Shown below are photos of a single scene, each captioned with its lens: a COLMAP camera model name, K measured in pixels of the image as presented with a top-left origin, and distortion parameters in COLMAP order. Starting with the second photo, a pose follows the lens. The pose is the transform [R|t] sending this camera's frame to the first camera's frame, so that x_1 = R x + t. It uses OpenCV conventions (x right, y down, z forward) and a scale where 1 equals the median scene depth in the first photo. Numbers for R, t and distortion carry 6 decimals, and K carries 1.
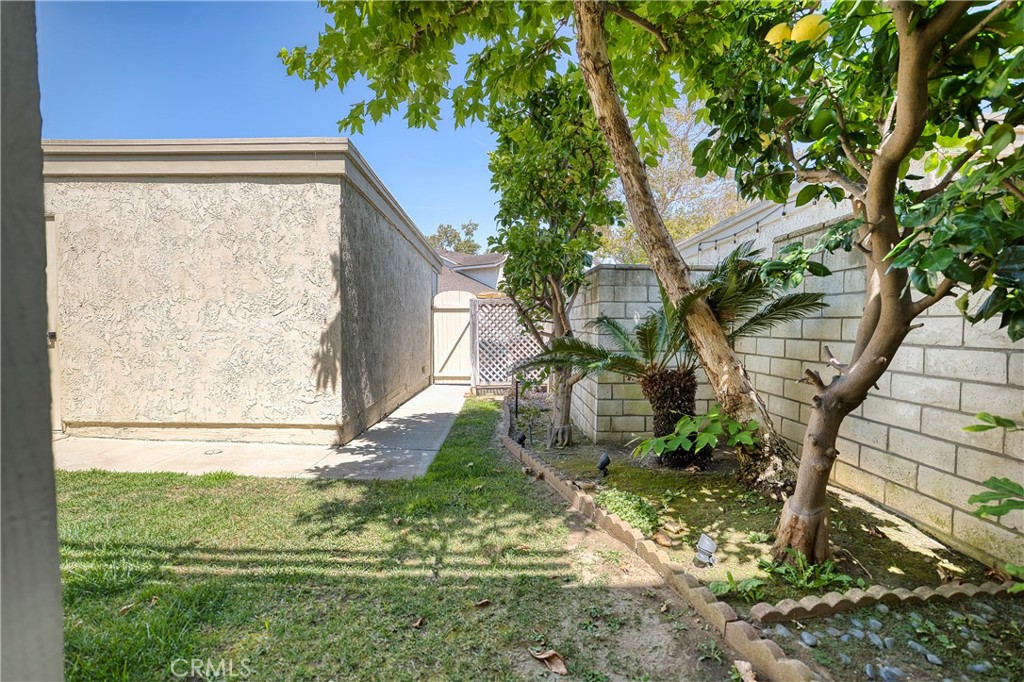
lens RADIAL K [[488.7, 0, 510.4], [0, 488.7, 344.1], [0, 0, 1]] dist [-0.073299, 0.033833]
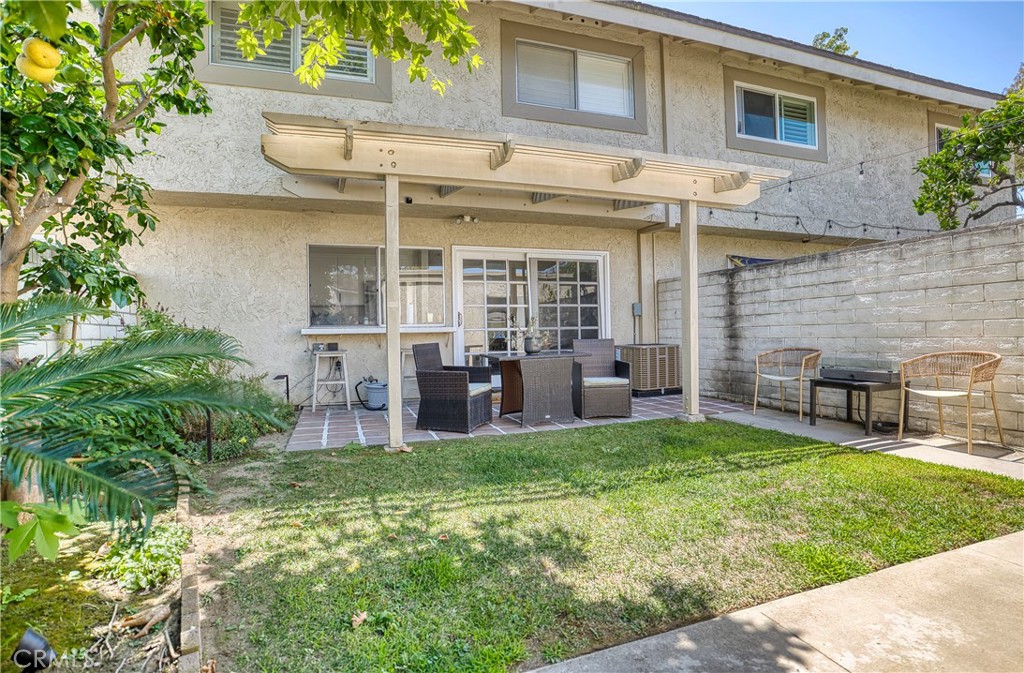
lens RADIAL K [[522.7, 0, 506.3], [0, 522.7, 337.7], [0, 0, 1]] dist [-0.092235, 0.037961]
pose [[-0.946403, 0.013594, -0.322703, -0.023985], [-0.000770, 0.999016, 0.044341, -0.022810], [0.322988, 0.042213, -0.945461, 1.149041]]
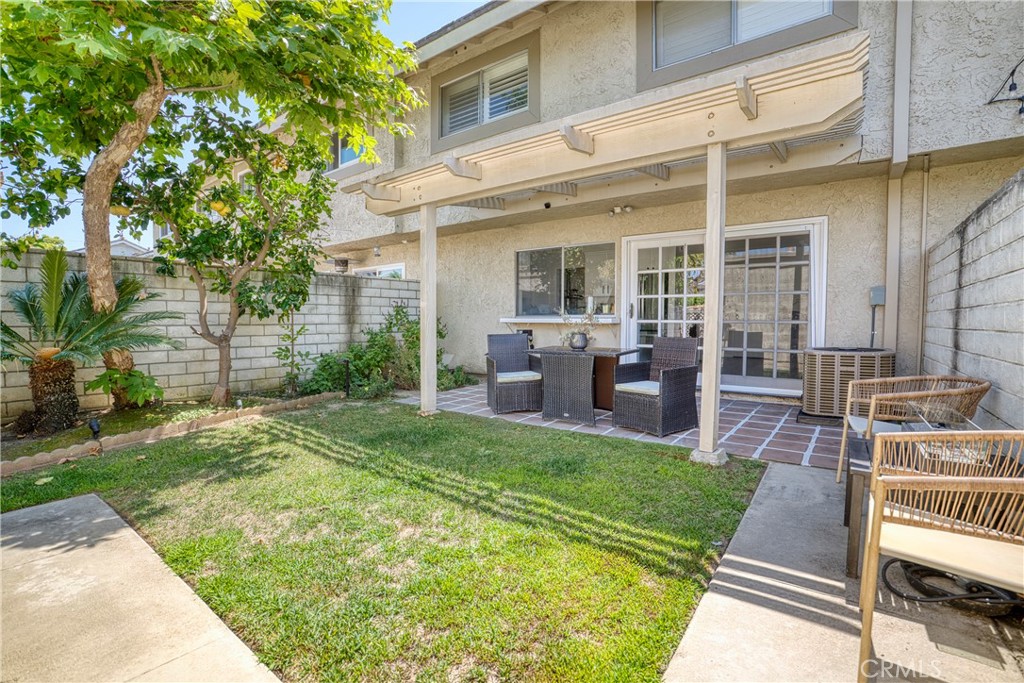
lens RADIAL K [[476.3, 0, 509.9], [0, 476.3, 343.9], [0, 0, 1]] dist [-0.085284, 0.031659]
pose [[-0.779891, -0.041269, 0.624553, -1.051697], [0.018663, 0.995847, 0.089108, -0.043065], [-0.625637, 0.081151, -0.775882, 0.944108]]
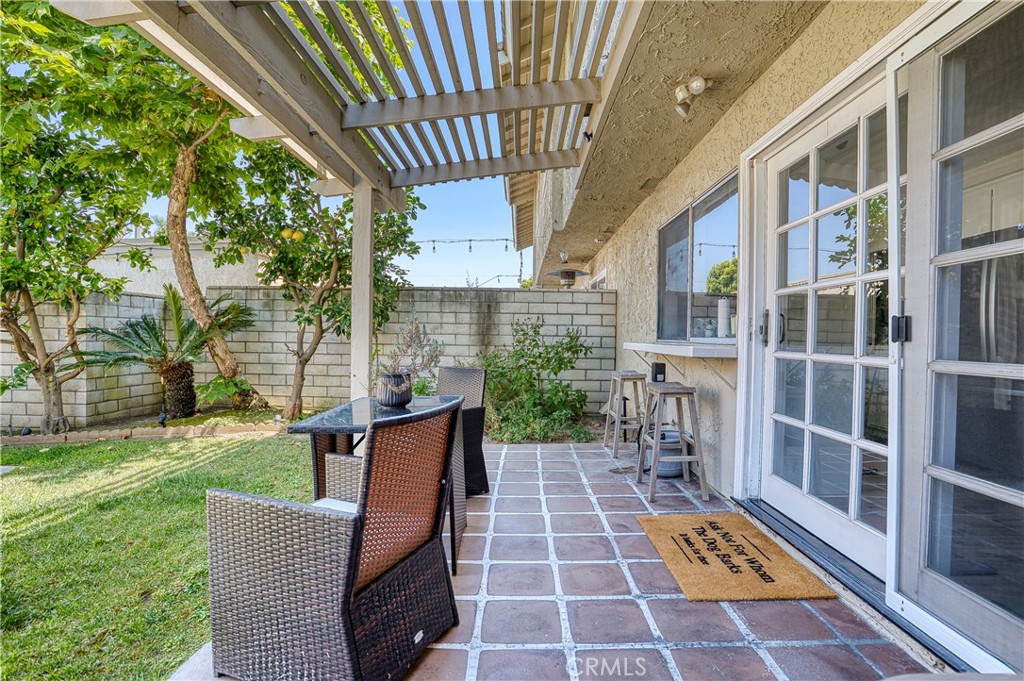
lens RADIAL K [[488.7, 0, 510.4], [0, 488.7, 343.6], [0, 0, 1]] dist [-0.073299, 0.033833]
pose [[0.030550, -0.020969, 0.999313, -1.035324], [0.028118, 0.999402, 0.020111, -0.007304], [-0.999138, 0.027484, 0.031121, -0.168261]]
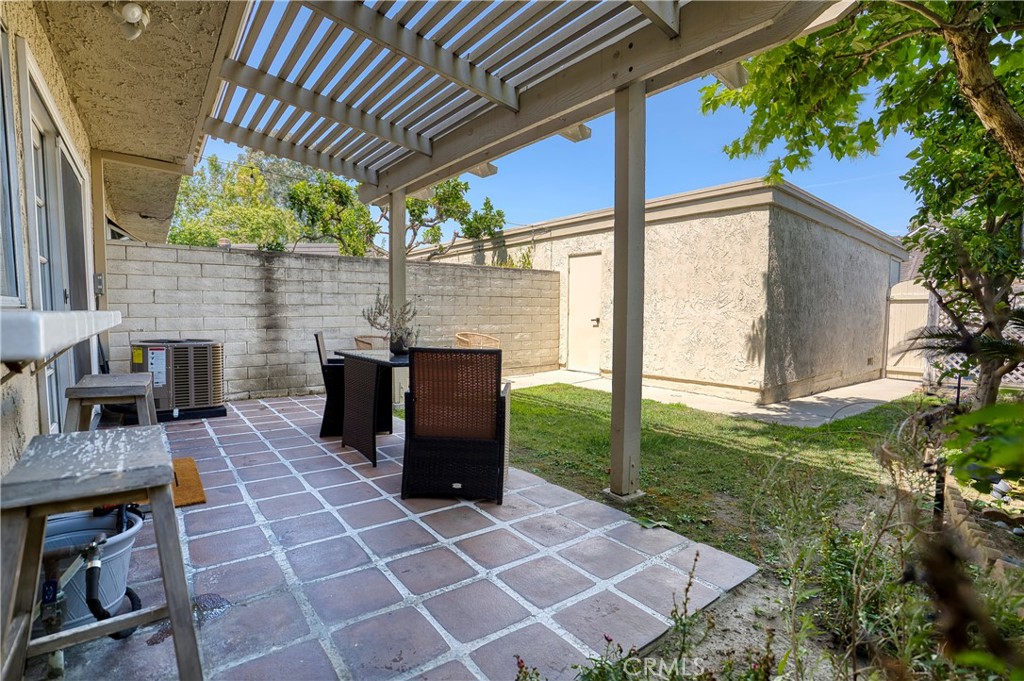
lens RADIAL K [[476.3, 0, 509.9], [0, 476.3, 342.9], [0, 0, 1]] dist [-0.085284, 0.031659]
pose [[0.610971, 0.048025, -0.790195, 0.240753], [-0.034681, 0.998824, 0.033890, 0.019218], [0.790893, 0.006699, 0.611918, -0.356776]]
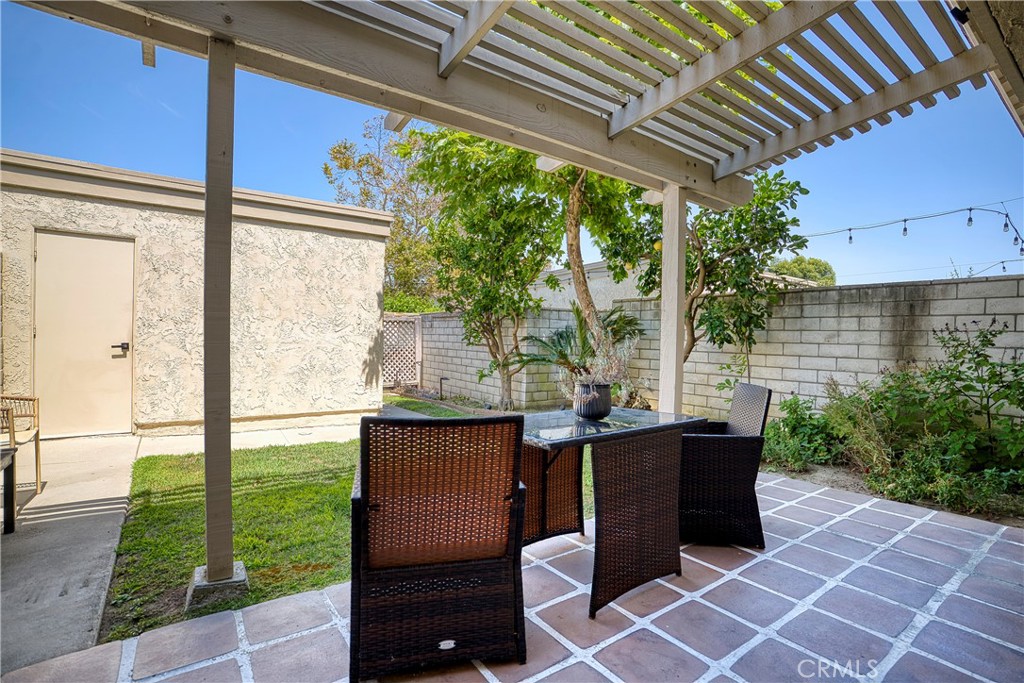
lens RADIAL K [[476.3, 0, 509.9], [0, 476.3, 343.9], [0, 0, 1]] dist [-0.085284, 0.031659]
pose [[0.823103, 0.003666, 0.567881, -0.848595], [0.006821, 0.999843, -0.016341, 0.000339], [-0.567852, 0.017324, 0.822949, -0.386413]]
